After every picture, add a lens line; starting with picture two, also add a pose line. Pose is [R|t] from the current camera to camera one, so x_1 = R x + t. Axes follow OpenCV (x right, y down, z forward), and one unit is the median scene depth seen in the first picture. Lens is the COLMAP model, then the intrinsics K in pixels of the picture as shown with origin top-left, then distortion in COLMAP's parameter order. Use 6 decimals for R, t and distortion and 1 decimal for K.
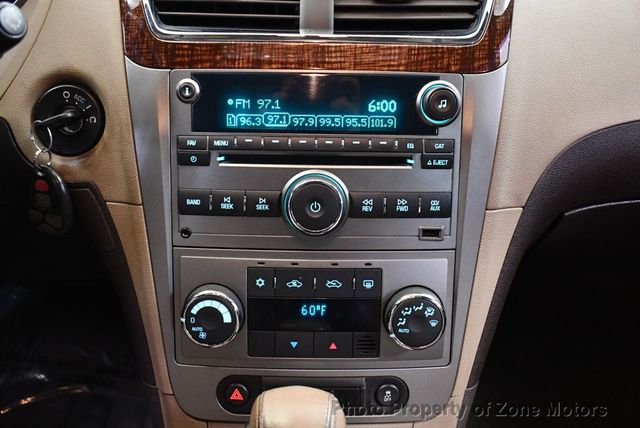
lens RADIAL K [[631.2, 0, 319.5], [0, 631.2, 212.8], [0, 0, 1]] dist [-0.106414, 0.000000]
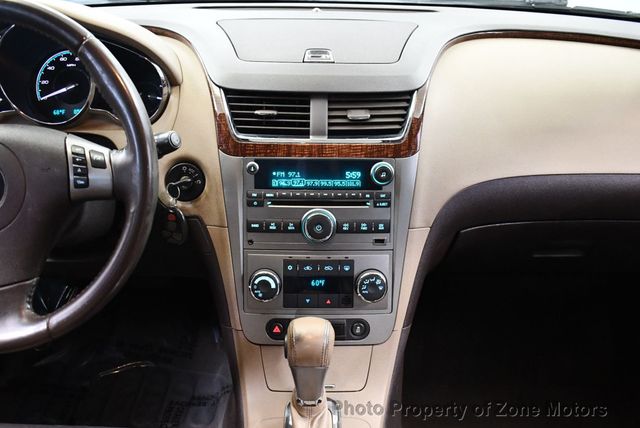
lens RADIAL K [[631.2, 0, 321.0], [0, 631.2, 217.8], [0, 0, 1]] dist [-0.106414, 0.000000]
pose [[0.999983, -0.005881, 0.000527, -0.000394], [0.005896, 0.999262, -0.037964, 0.033009], [-0.000304, 0.037966, 0.999279, -0.918846]]
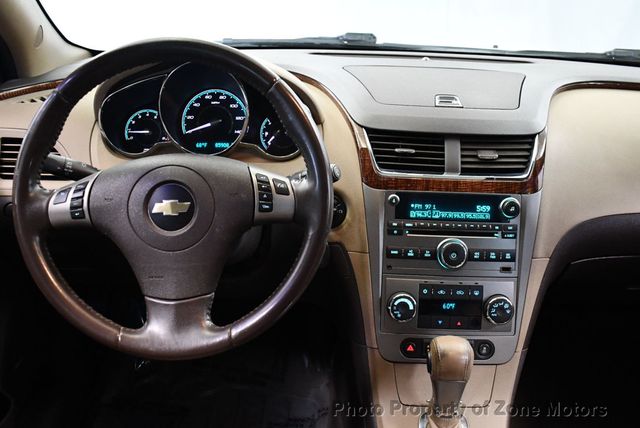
lens RADIAL K [[631.2, 0, 322.6], [0, 631.2, 215.3], [0, 0, 1]] dist [-0.106414, 0.000000]
pose [[0.999366, 0.017920, -0.030752, -0.377306], [-0.021106, 0.994076, -0.106616, 0.089661], [0.028660, 0.107198, 0.993825, -1.119835]]
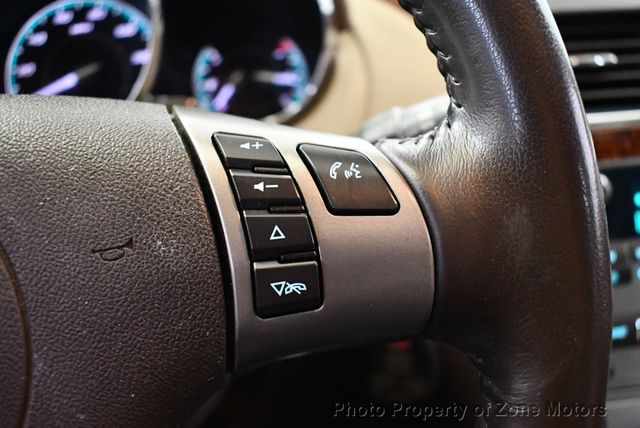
lens RADIAL K [[631.2, 0, 320.0], [0, 631.2, 210.8], [0, 0, 1]] dist [-0.106414, 0.000000]
pose [[0.990271, -0.123804, 0.063537, -0.587106], [0.131699, 0.981270, -0.140590, -0.105871], [-0.044941, 0.147589, 0.988027, 0.255144]]
